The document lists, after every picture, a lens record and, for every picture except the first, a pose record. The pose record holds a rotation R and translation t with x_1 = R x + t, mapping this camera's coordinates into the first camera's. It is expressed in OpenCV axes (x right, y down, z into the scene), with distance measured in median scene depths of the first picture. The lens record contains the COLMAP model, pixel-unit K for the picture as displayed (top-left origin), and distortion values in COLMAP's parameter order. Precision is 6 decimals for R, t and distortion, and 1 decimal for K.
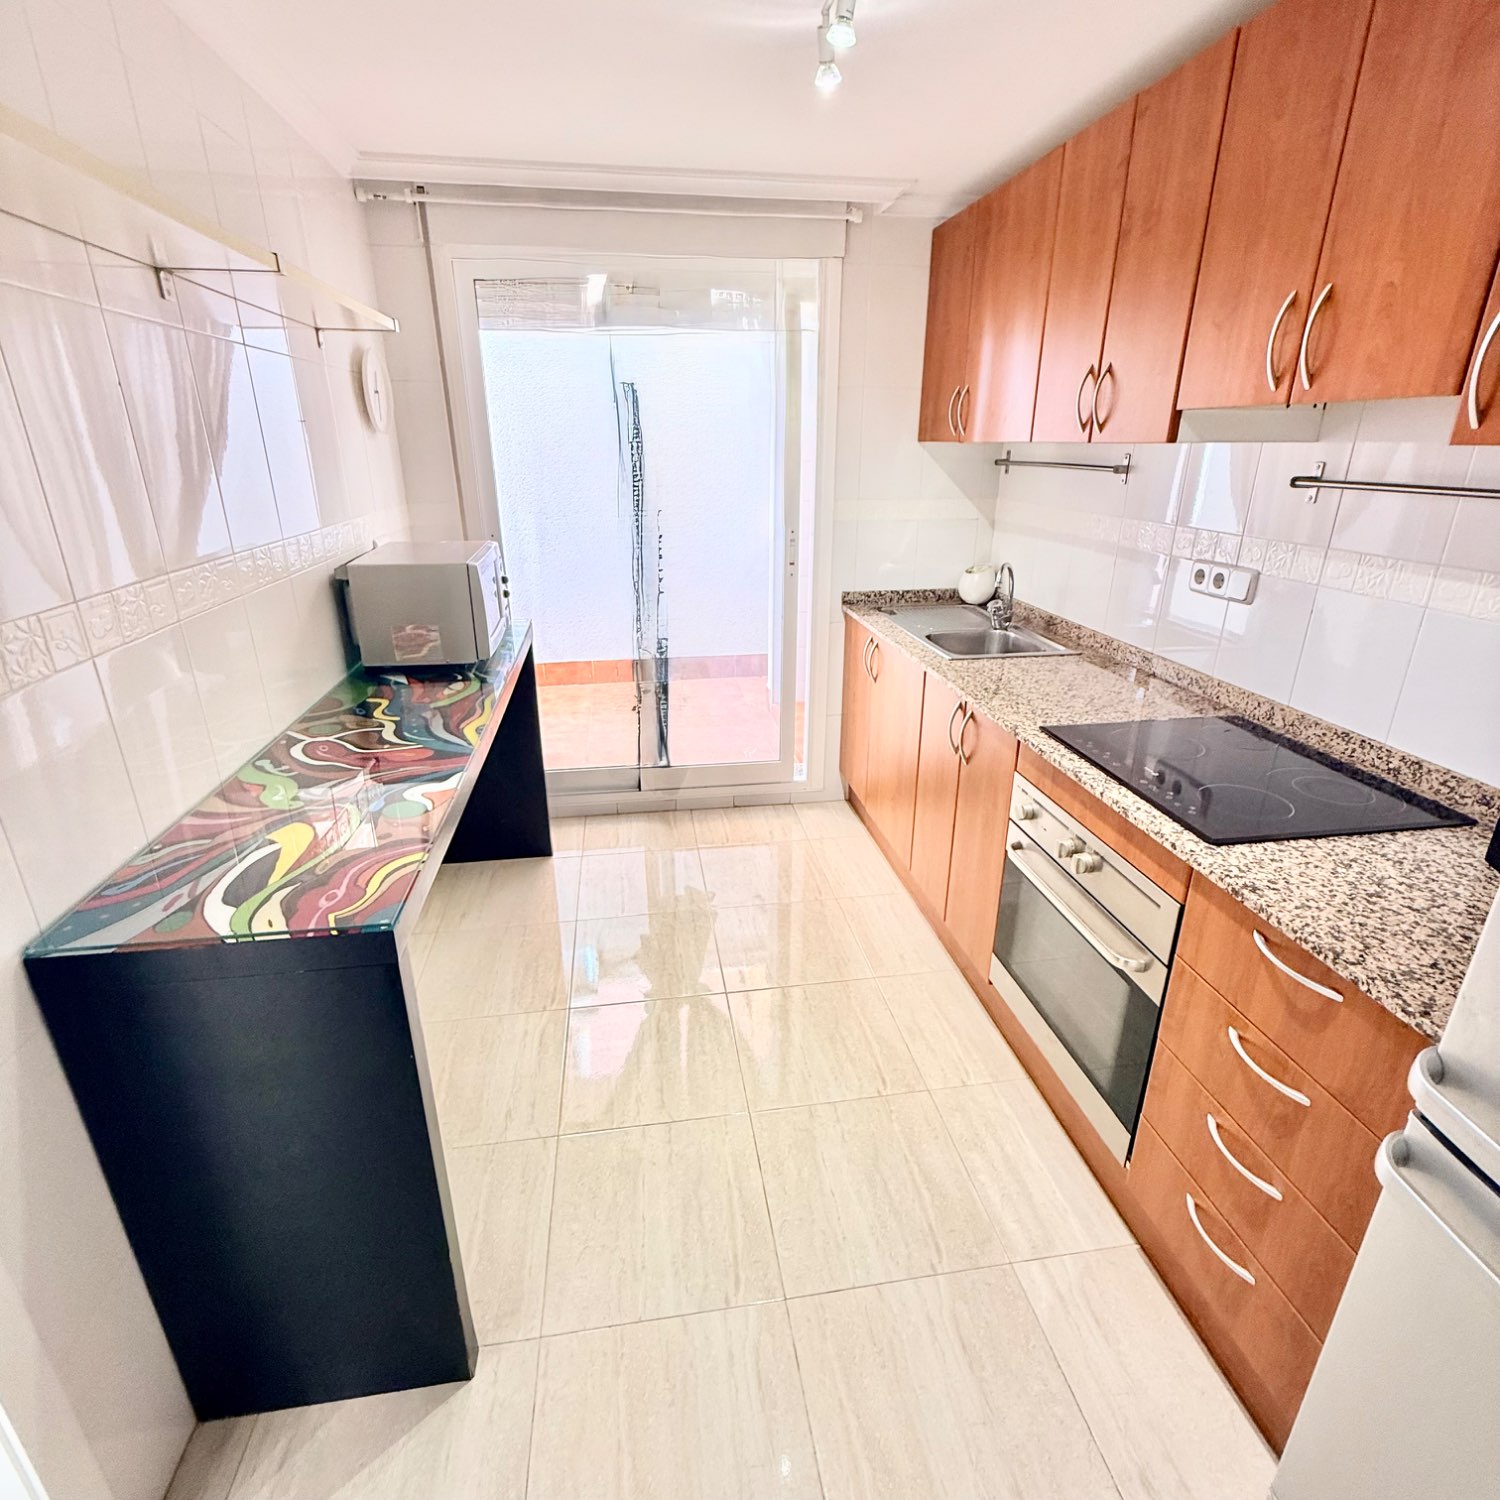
lens RADIAL K [[801.0, 0, 752.1], [0, 801.0, 742.1], [0, 0, 1]] dist [-0.000309, 0.000759]
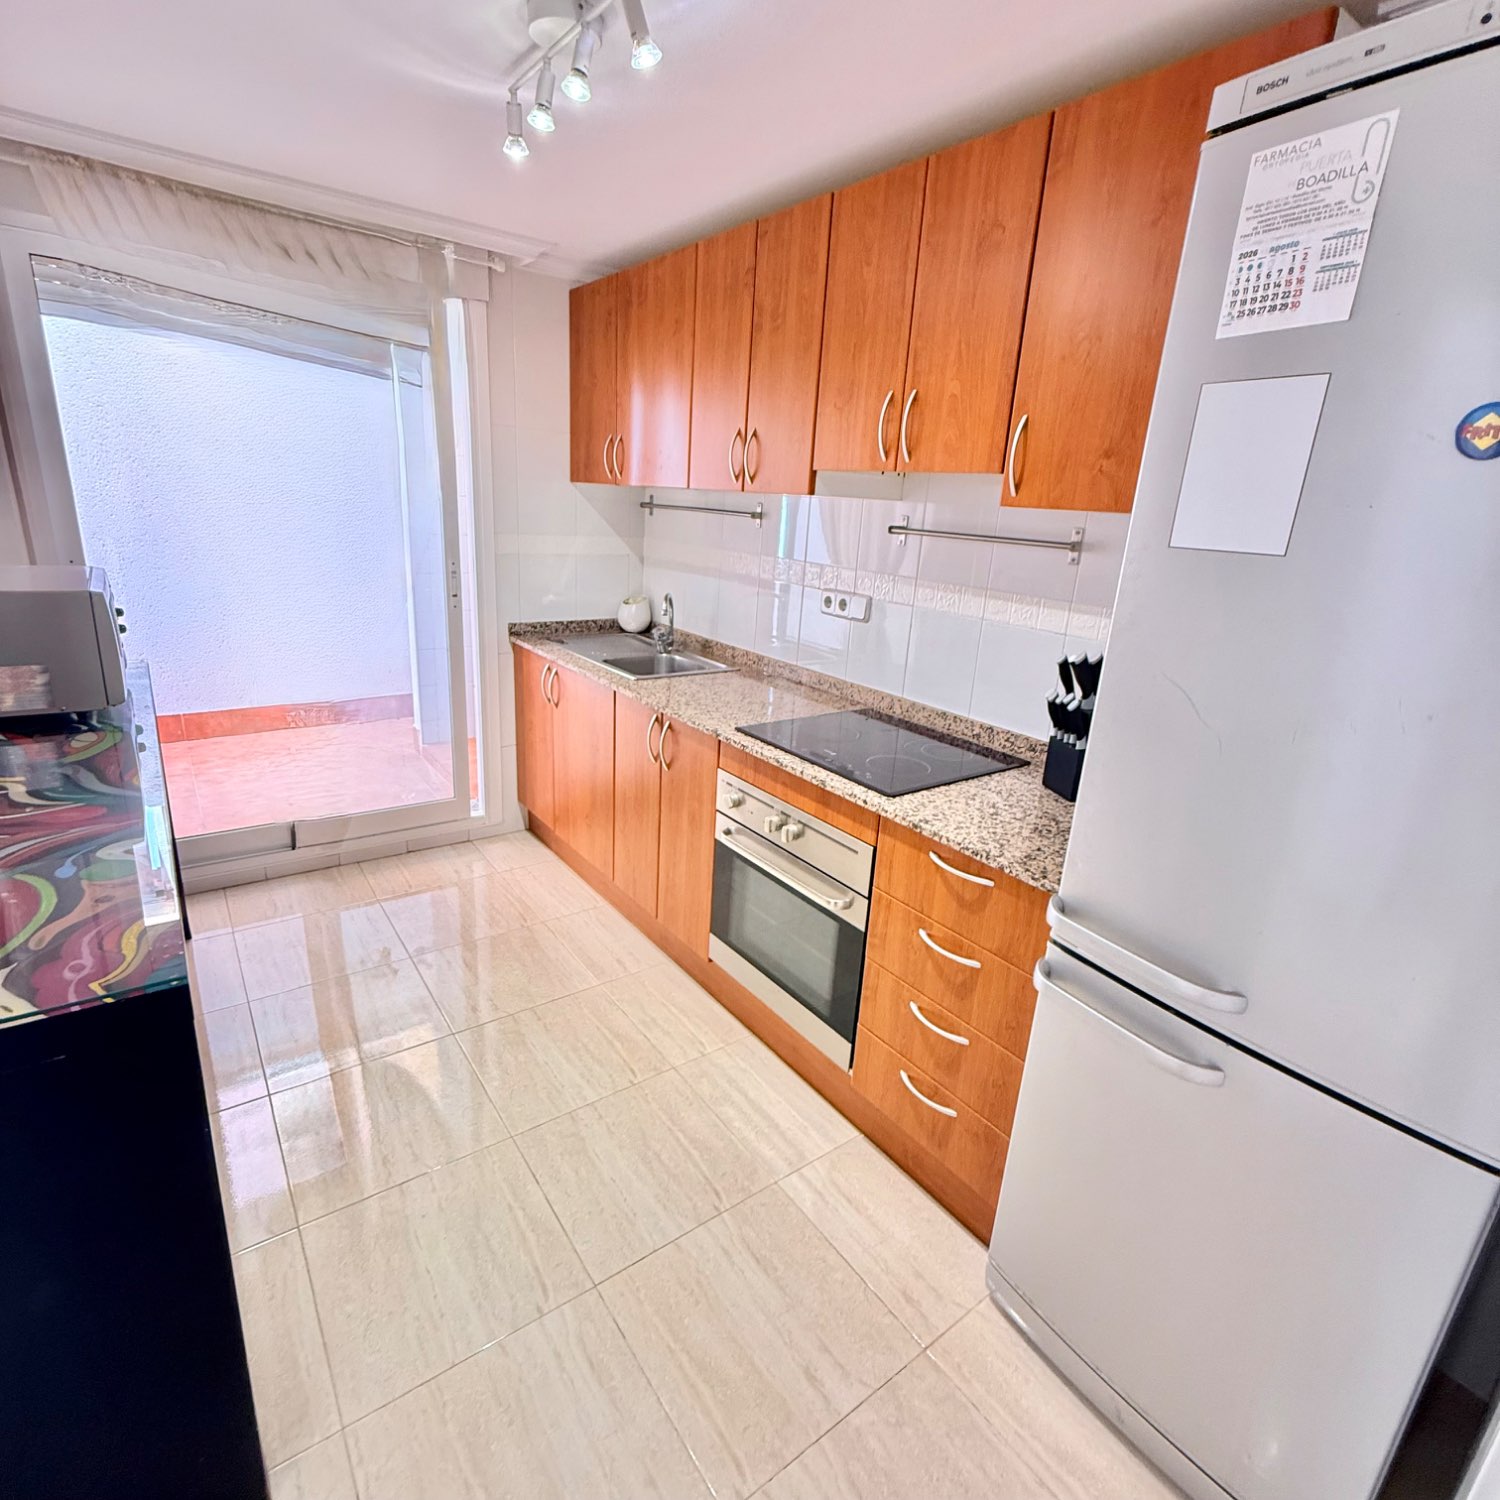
lens RADIAL K [[801.0, 0, 752.1], [0, 801.0, 742.1], [0, 0, 1]] dist [-0.000309, 0.000759]
pose [[0.885161, -0.084401, 0.457566, -0.176671], [0.106617, 0.994036, -0.022895, 0.035185], [-0.452905, 0.069050, 0.888881, -0.060123]]
